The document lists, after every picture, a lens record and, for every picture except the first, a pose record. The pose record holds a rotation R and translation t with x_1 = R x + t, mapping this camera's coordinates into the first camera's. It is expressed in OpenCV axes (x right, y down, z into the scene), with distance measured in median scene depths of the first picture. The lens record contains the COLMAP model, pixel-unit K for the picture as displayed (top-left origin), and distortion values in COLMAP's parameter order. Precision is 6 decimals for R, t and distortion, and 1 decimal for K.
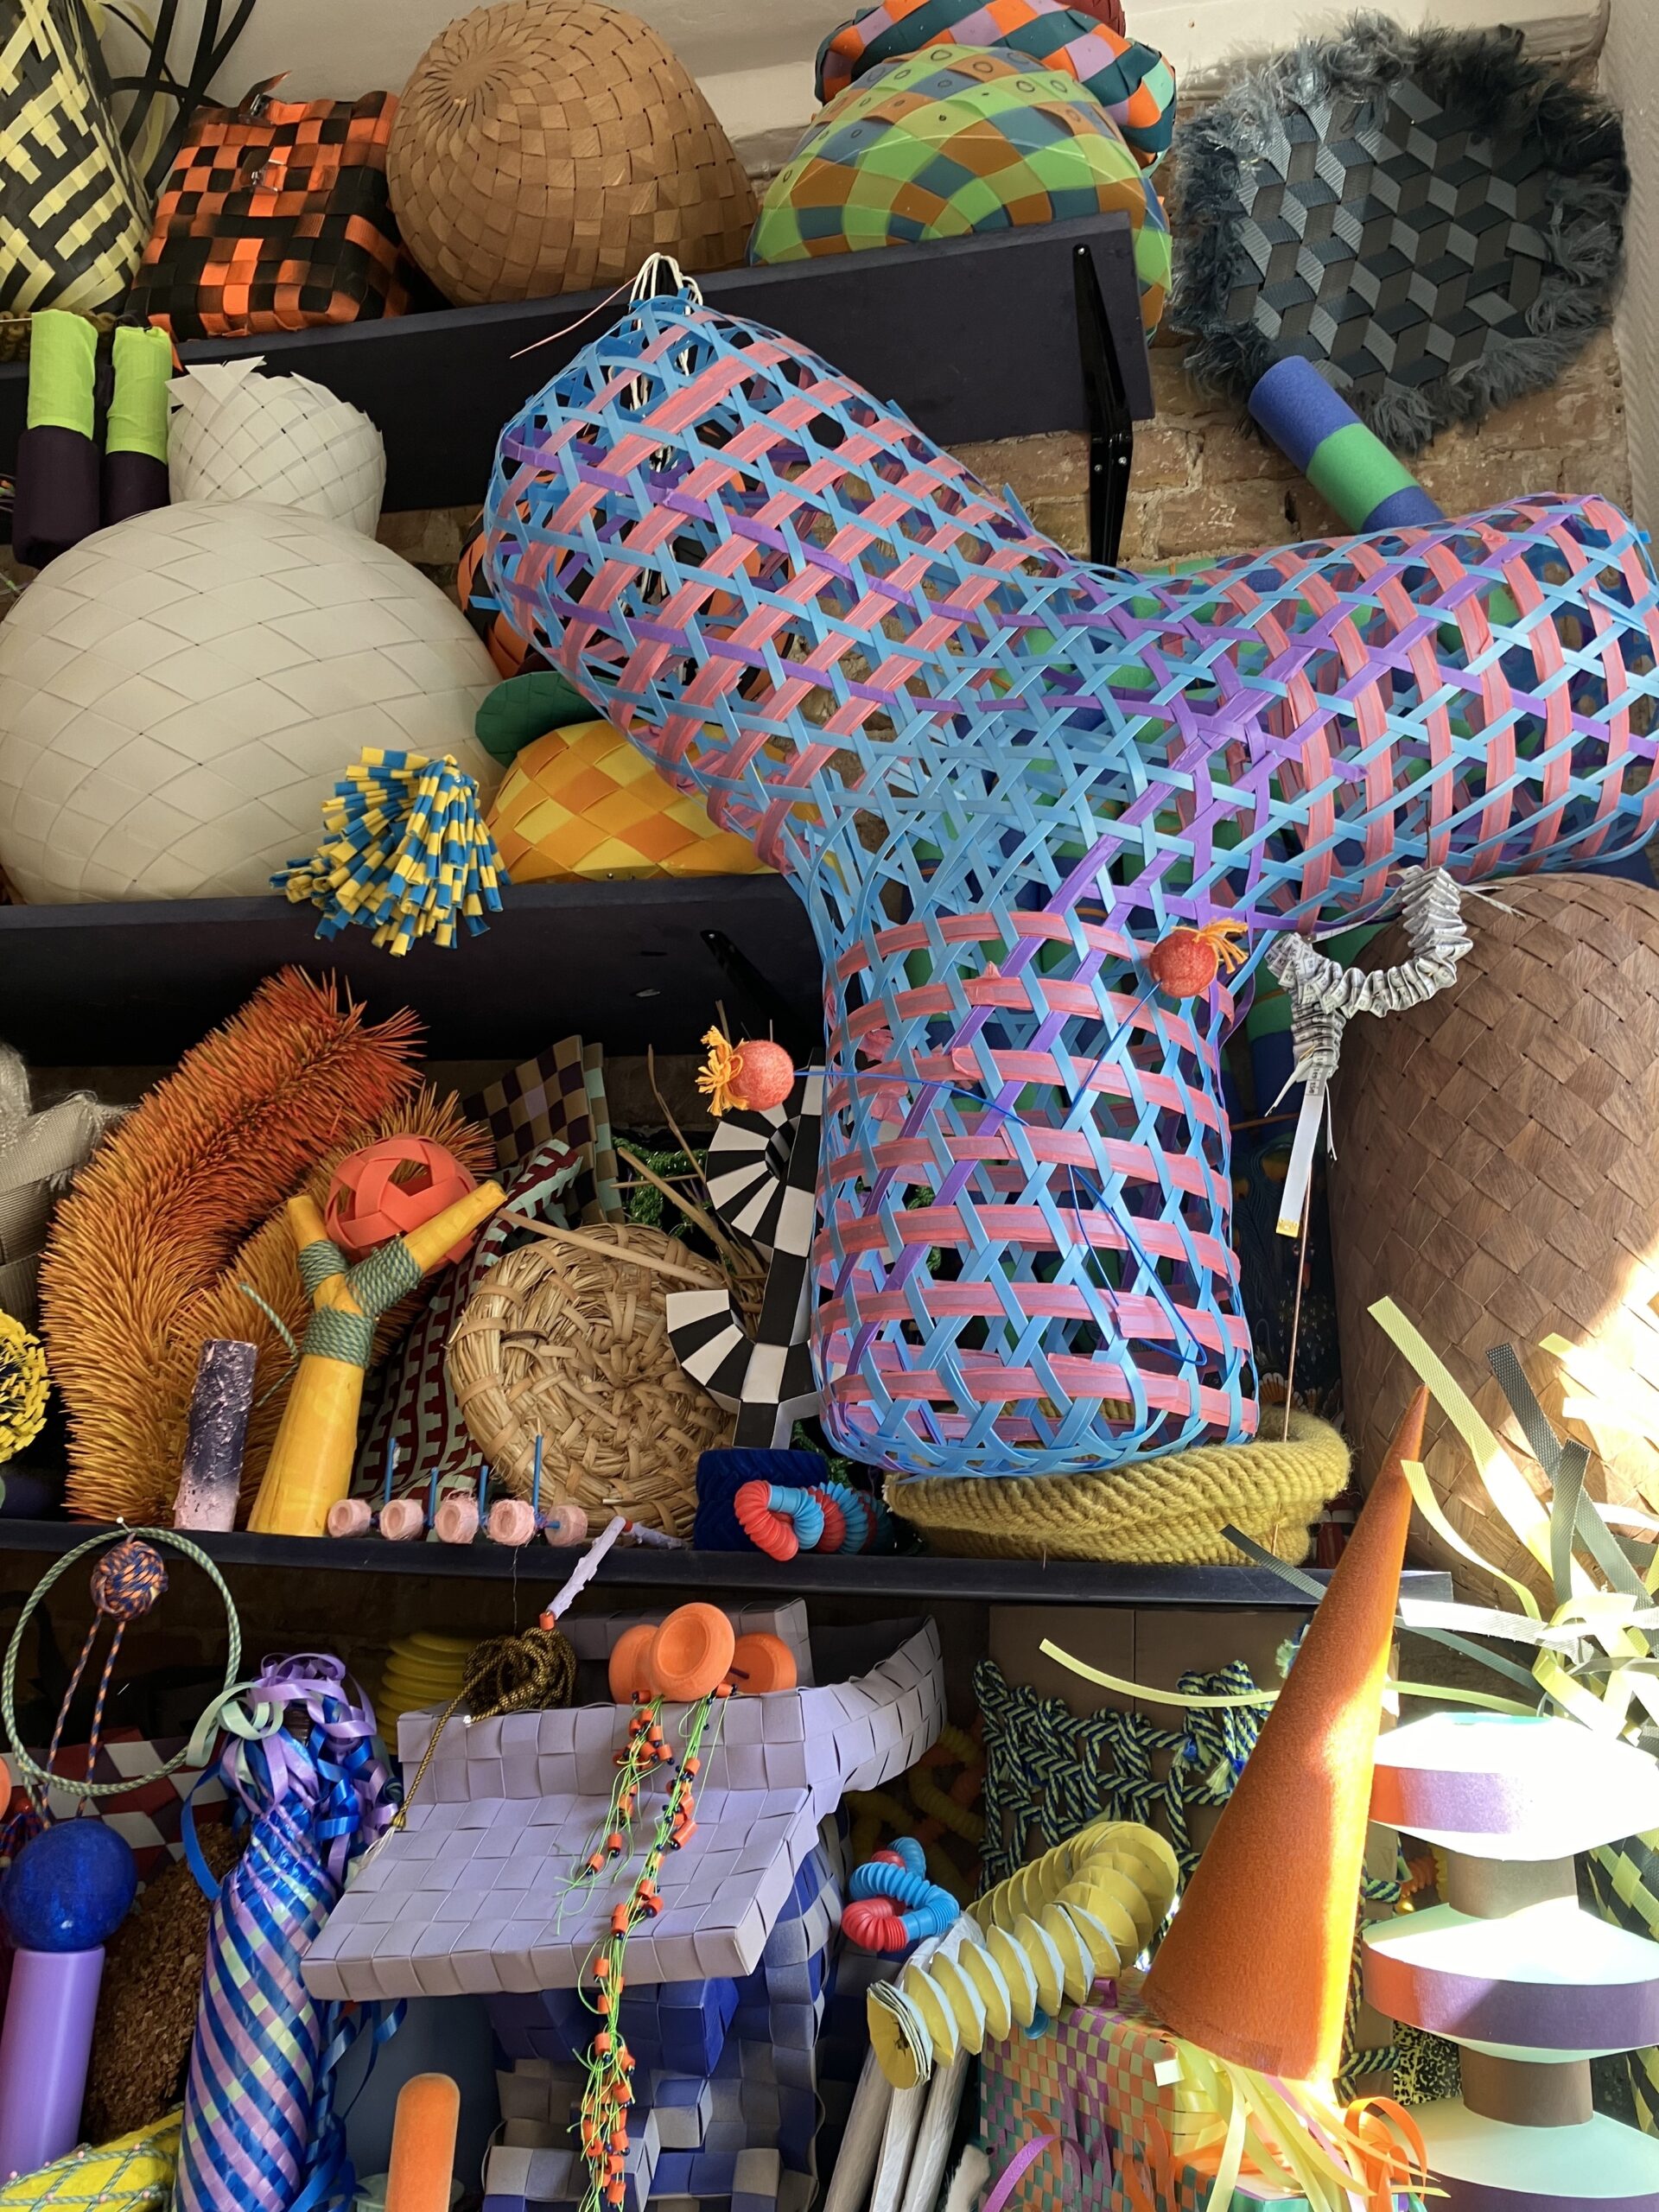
lens RADIAL K [[1790.8, 0, 829.5], [0, 1790.8, 1106.0], [0, 0, 1]] dist [0.058227, -0.088079]
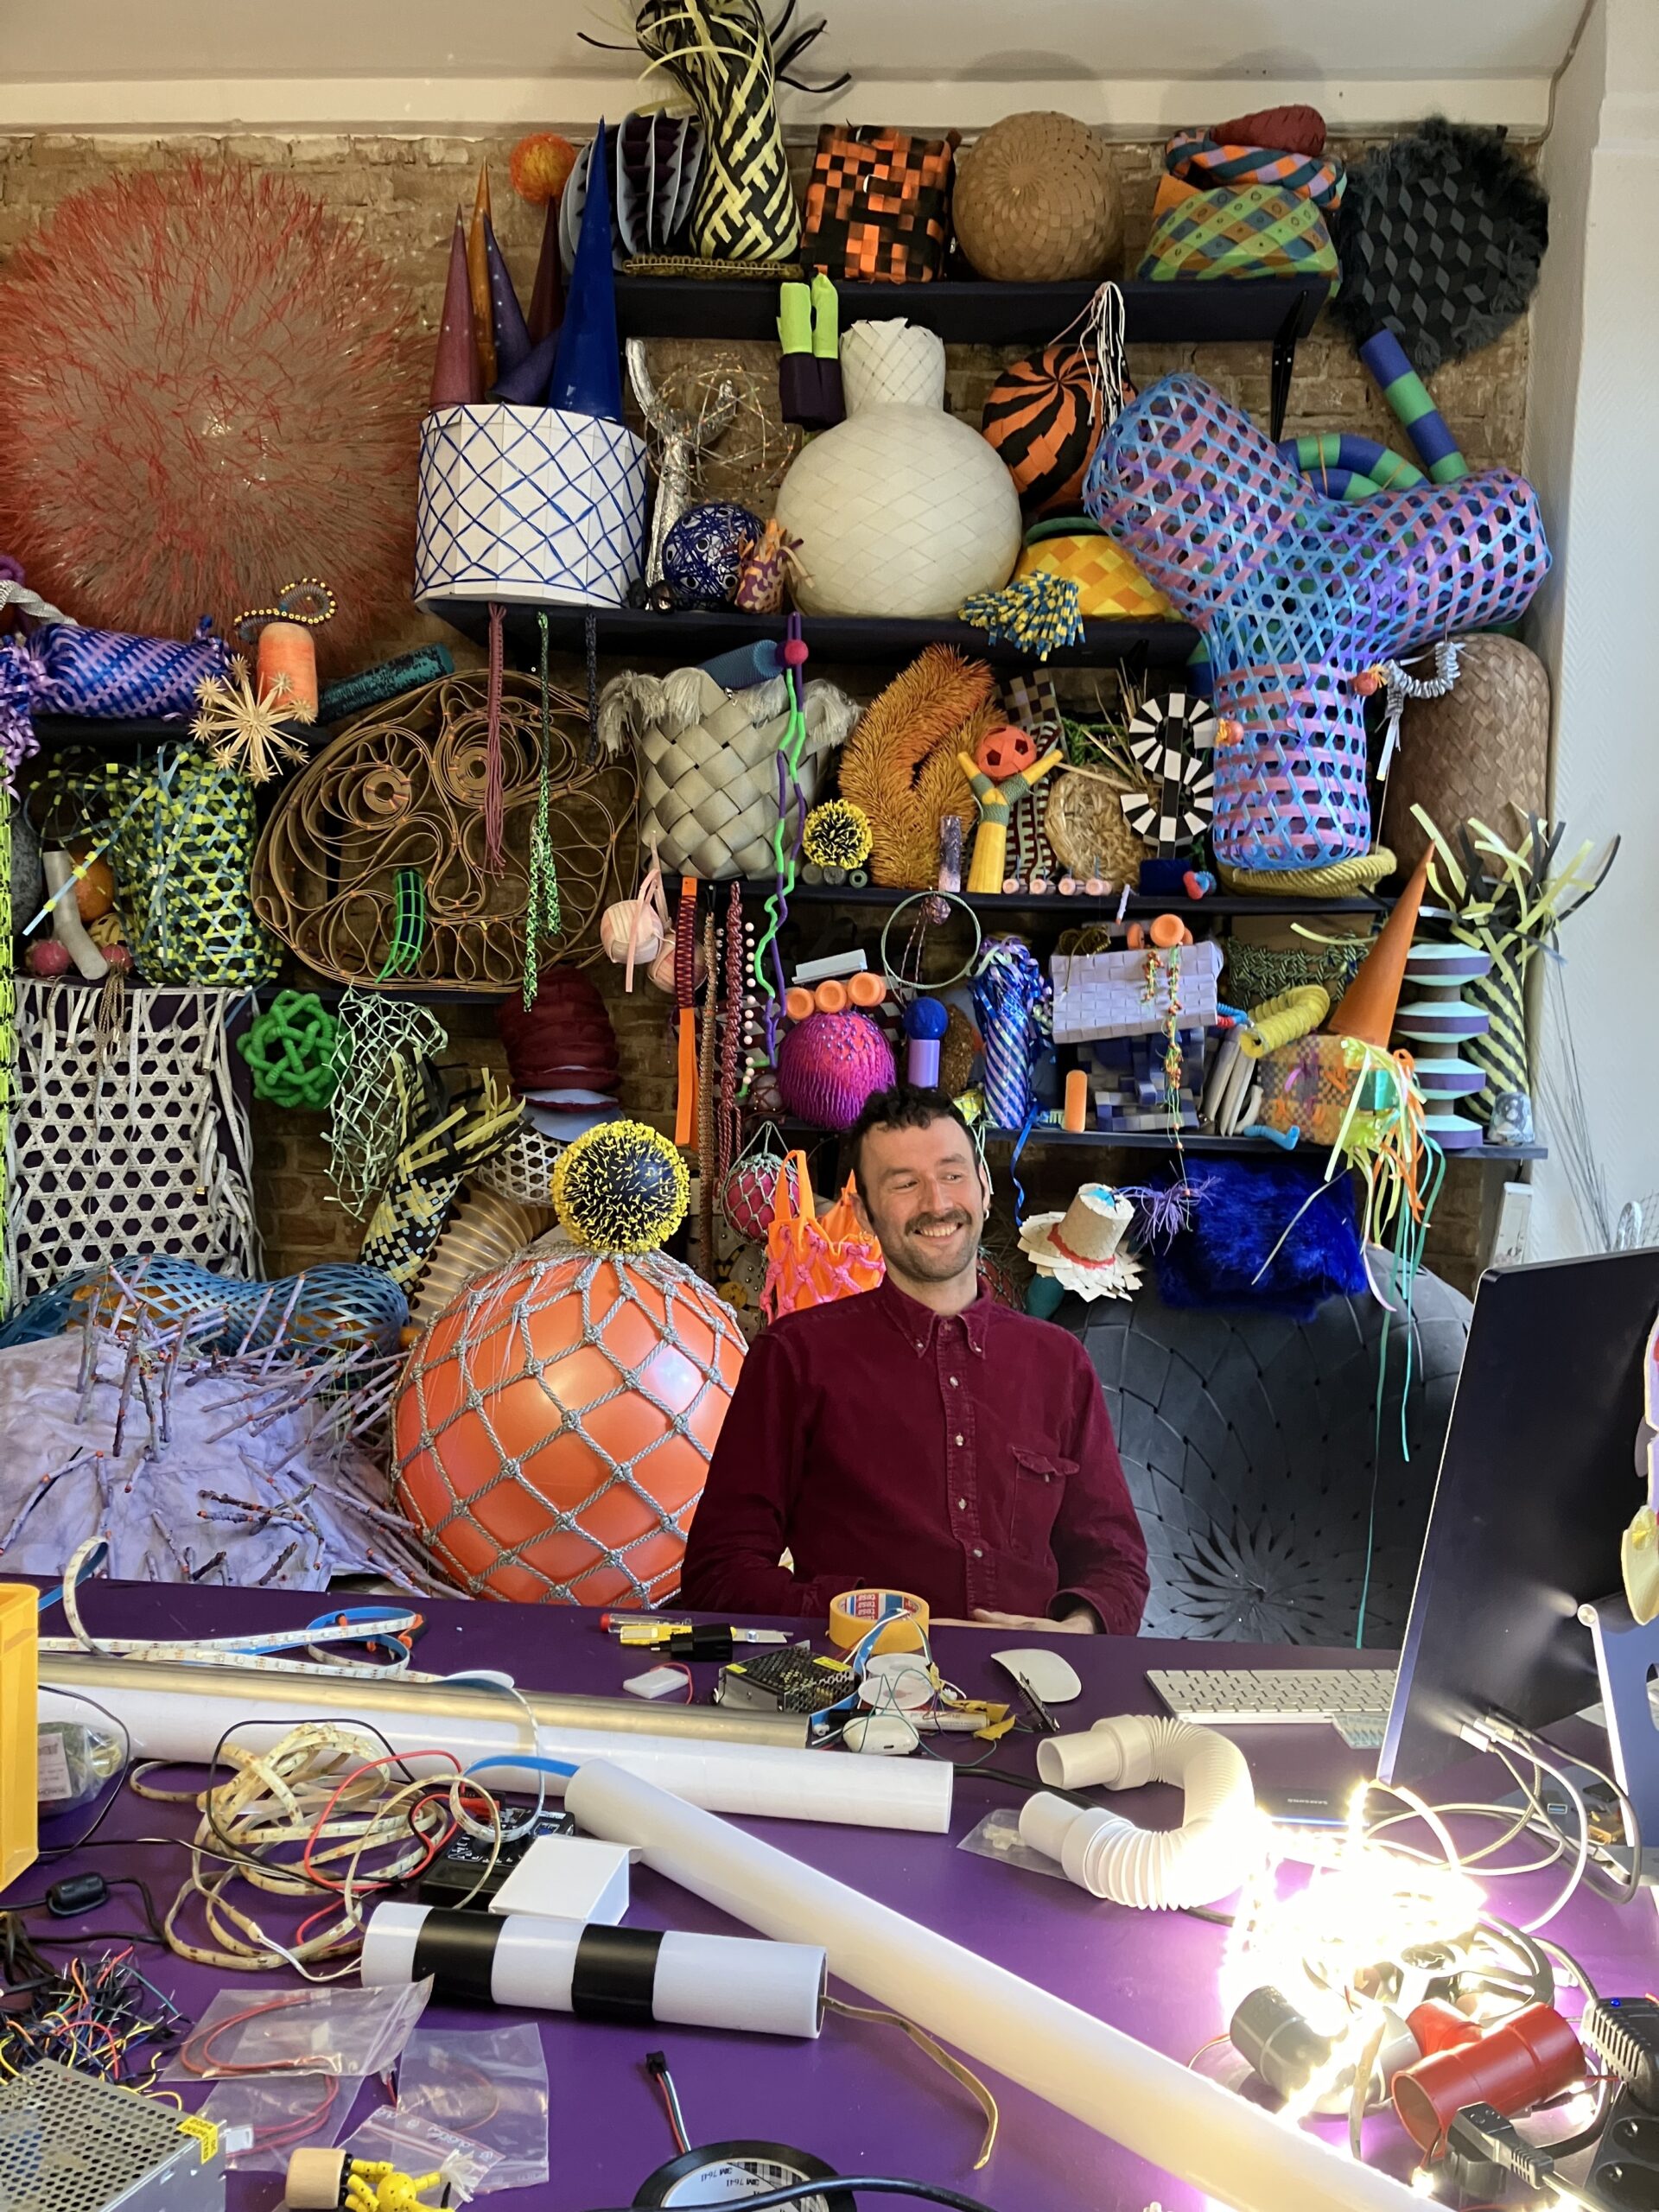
lens RADIAL K [[2006.4, 0, 829.5], [0, 2006.4, 1106.0], [0, 0, 1]] dist [0.030567, 0.008668]
pose [[0.982913, -0.032250, 0.181225, -0.998556], [-0.028542, 0.945923, 0.323132, -0.370449], [-0.181846, -0.322783, 0.928840, -1.617723]]
